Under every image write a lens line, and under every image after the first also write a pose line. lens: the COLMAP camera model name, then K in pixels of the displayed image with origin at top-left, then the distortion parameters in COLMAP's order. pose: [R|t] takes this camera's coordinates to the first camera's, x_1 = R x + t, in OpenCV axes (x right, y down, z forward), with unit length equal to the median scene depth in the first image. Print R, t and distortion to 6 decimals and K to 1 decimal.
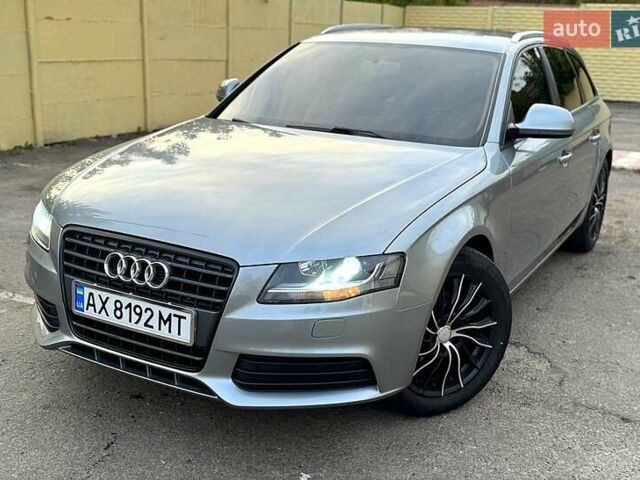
lens RADIAL K [[672.3, 0, 320.0], [0, 672.3, 240.0], [0, 0, 1]] dist [0.087861, 0.011883]
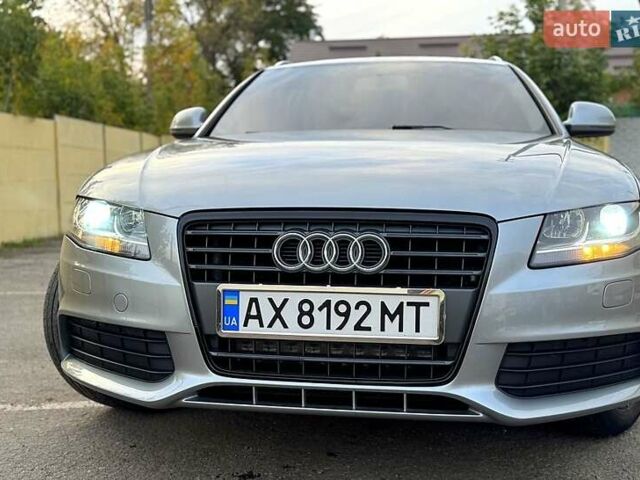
lens RADIAL K [[672.3, 0, 320.0], [0, 672.3, 240.0], [0, 0, 1]] dist [0.087861, 0.011883]
pose [[0.931814, -0.064897, 0.357086, -0.536263], [0.129238, 0.978722, -0.159373, 0.143159], [-0.339145, 0.194655, 0.920375, 0.364122]]
